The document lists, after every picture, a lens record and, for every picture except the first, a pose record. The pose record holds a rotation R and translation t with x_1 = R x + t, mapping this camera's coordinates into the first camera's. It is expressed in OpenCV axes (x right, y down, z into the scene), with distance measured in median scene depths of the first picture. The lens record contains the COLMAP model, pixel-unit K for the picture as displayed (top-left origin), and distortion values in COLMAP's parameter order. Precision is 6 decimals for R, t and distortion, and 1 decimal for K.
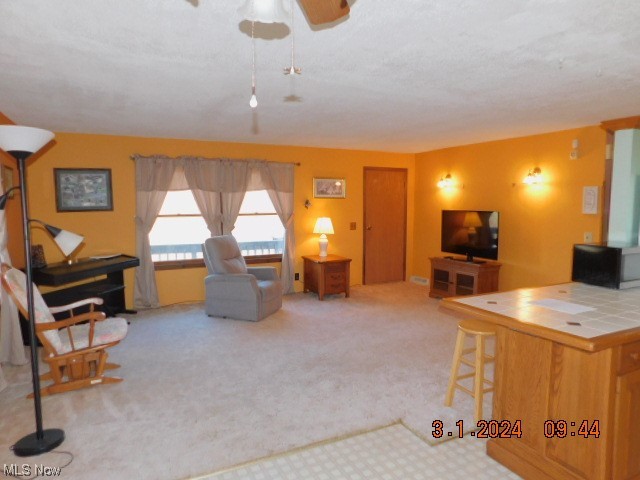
lens RADIAL K [[419.5, 0, 320.0], [0, 419.5, 240.0], [0, 0, 1]] dist [-0.071882, 0.054427]
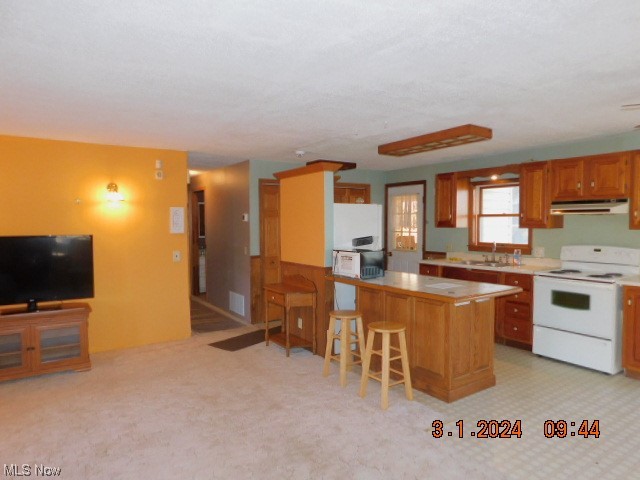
lens RADIAL K [[419.5, 0, 320.0], [0, 419.5, 240.0], [0, 0, 1]] dist [-0.071882, 0.054427]
pose [[-0.127973, -0.025141, 0.991459, -0.431263], [0.099461, 0.994314, 0.038051, -0.050220], [-0.986778, 0.103481, -0.124744, 0.759274]]
